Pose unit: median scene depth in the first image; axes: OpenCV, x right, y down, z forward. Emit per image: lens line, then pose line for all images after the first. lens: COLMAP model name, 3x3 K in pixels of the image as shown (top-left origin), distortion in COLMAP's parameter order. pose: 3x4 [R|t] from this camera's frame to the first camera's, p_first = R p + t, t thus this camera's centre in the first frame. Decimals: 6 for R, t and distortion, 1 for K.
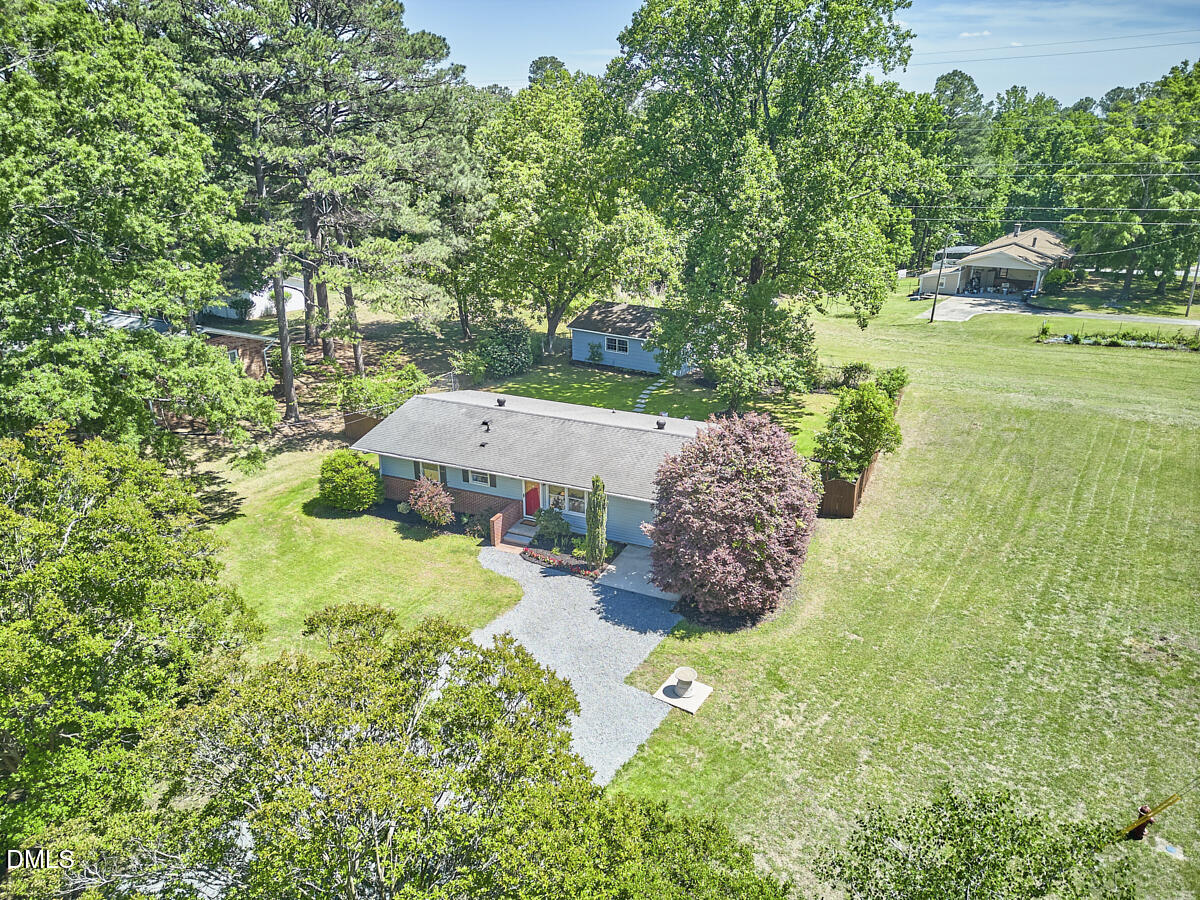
lens RADIAL K [[853.6, 0, 596.5], [0, 853.6, 448.6], [0, 0, 1]] dist [0.046873, -0.038862]
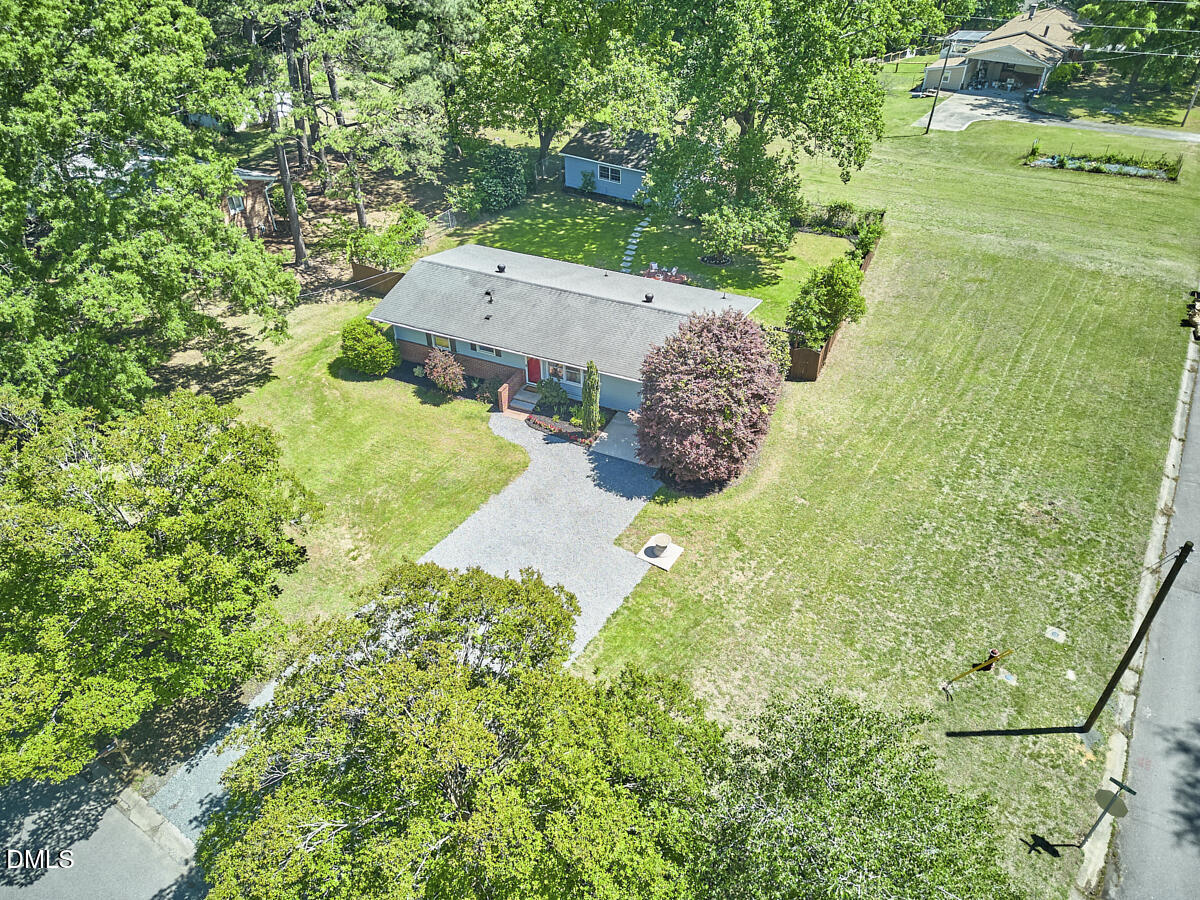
lens RADIAL K [[853.6, 0, 595.2], [0, 853.6, 458.4], [0, 0, 1]] dist [0.046873, -0.038862]
pose [[0.999969, -0.004795, 0.006317, -0.001656], [0.002788, 0.958210, 0.286053, -0.148563], [-0.007425, -0.286026, 0.958193, -0.117929]]
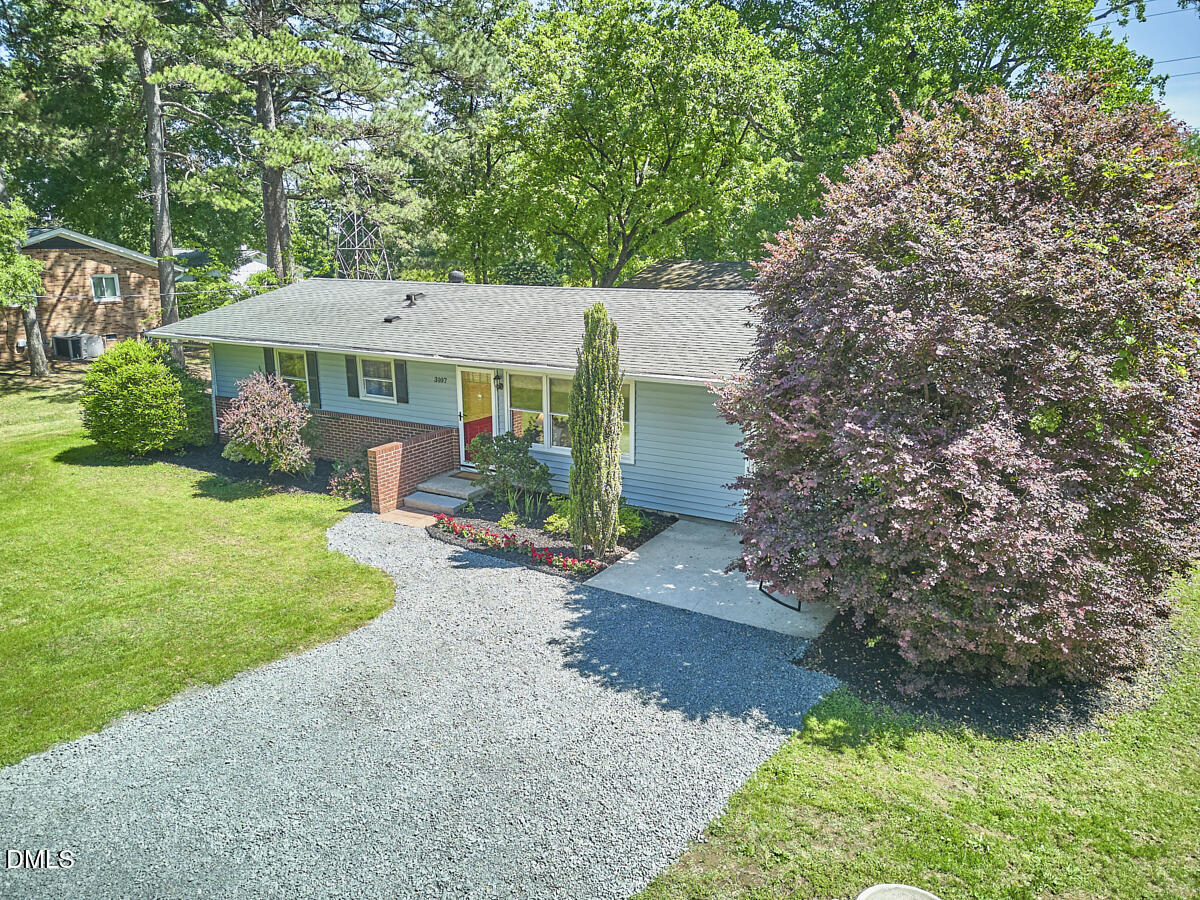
lens RADIAL K [[853.6, 0, 595.7], [0, 853.6, 449.0], [0, 0, 1]] dist [0.046873, -0.038862]
pose [[0.995232, 0.022596, -0.094888, 0.032720], [-0.033640, 0.992626, -0.116456, 0.123516], [0.091556, 0.119093, 0.988653, 0.543043]]
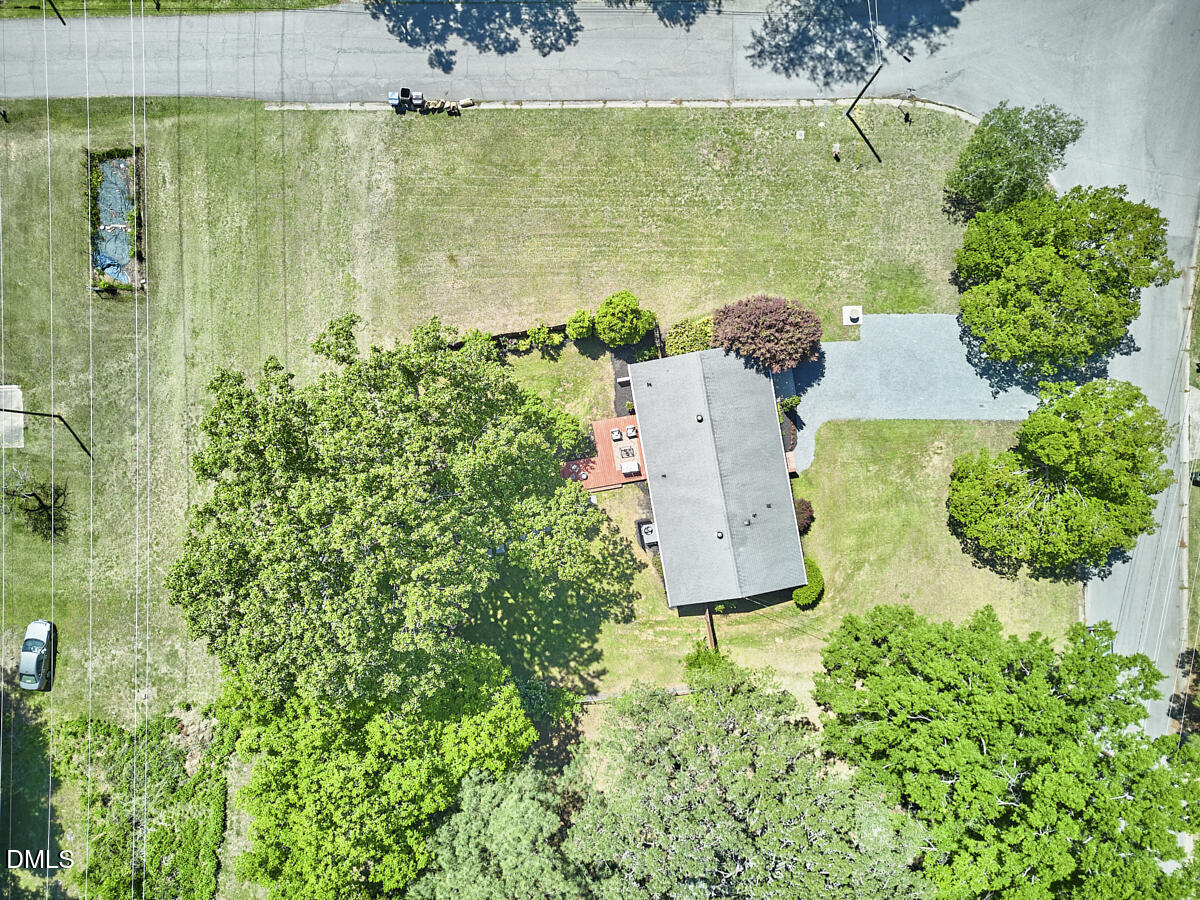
lens RADIAL K [[853.6, 0, 620.8], [0, 853.6, 447.5], [0, 0, 1]] dist [0.046873, -0.038862]
pose [[-0.567369, -0.823439, 0.006375, 0.106356], [0.277791, -0.184105, 0.942835, -1.598379], [-0.775193, 0.536707, 0.333199, 0.639419]]
